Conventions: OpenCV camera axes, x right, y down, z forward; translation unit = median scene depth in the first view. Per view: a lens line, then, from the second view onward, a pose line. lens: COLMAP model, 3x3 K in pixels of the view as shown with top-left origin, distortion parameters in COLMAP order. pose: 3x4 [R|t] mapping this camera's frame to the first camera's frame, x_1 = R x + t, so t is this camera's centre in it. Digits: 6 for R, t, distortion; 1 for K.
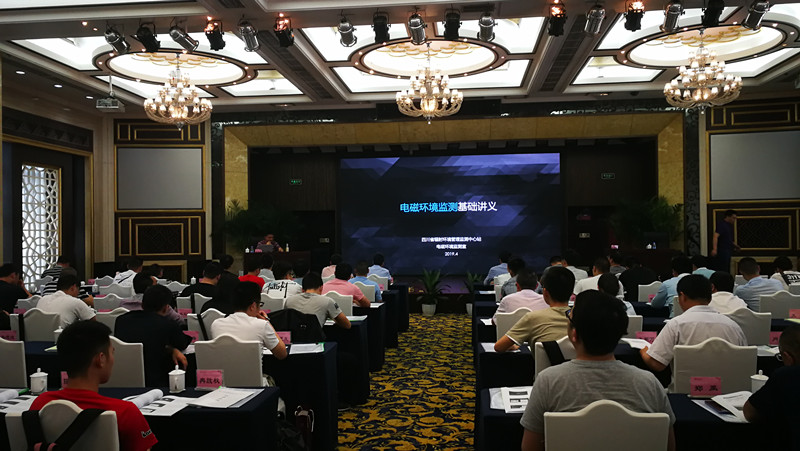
lens RADIAL K [[609.8, 0, 400.0], [0, 609.8, 225.5], [0, 0, 1]] dist [0.006313, 0.004212]
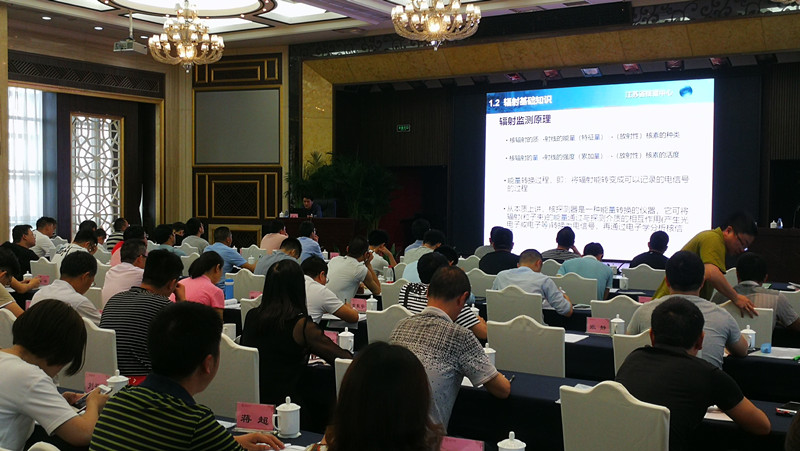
lens RADIAL K [[919.9, 0, 400.0], [0, 919.9, 225.5], [0, 0, 1]] dist [0.051556, -0.018984]
pose [[0.893714, 0.032494, -0.447460, 0.387972], [-0.012671, 0.998804, 0.047225, -0.004543], [0.448459, -0.036536, 0.893056, -0.037091]]
